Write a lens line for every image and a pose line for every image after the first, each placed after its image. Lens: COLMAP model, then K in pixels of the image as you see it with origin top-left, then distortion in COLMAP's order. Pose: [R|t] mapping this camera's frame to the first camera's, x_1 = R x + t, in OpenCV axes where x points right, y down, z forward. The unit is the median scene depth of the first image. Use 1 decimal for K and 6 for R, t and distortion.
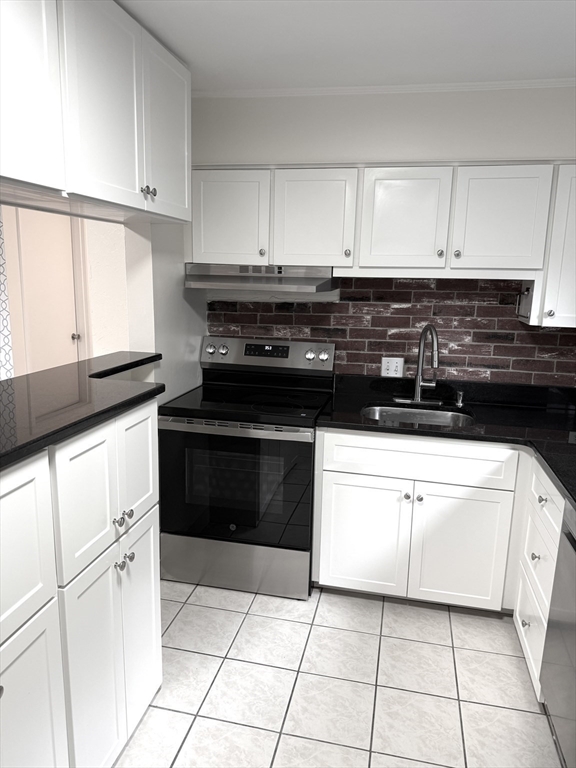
lens RADIAL K [[537.4, 0, 286.0], [0, 537.4, 385.9], [0, 0, 1]] dist [0.045272, -0.082709]
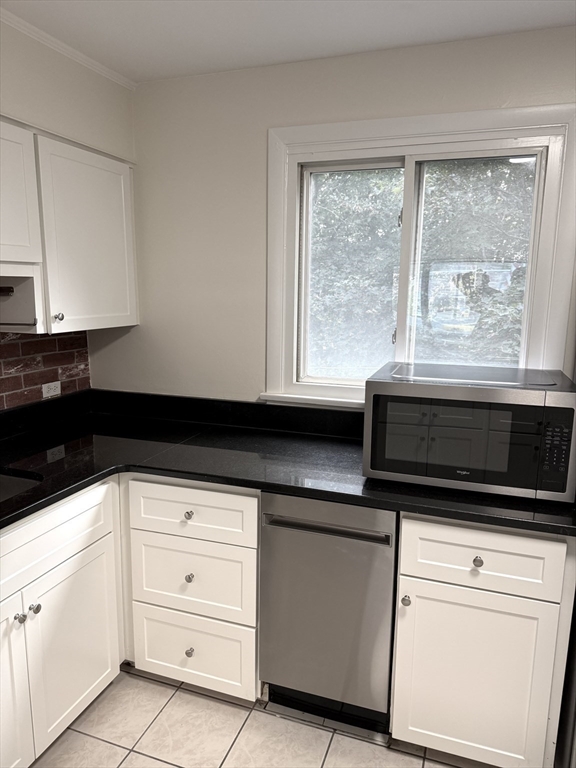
lens RADIAL K [[537.4, 0, 286.3], [0, 537.4, 385.5], [0, 0, 1]] dist [0.045272, -0.082709]
pose [[0.107898, -0.198187, 0.974207, -0.300077], [0.190745, 0.965849, 0.175360, -0.110532], [-0.975692, 0.166904, 0.142017, 0.554238]]
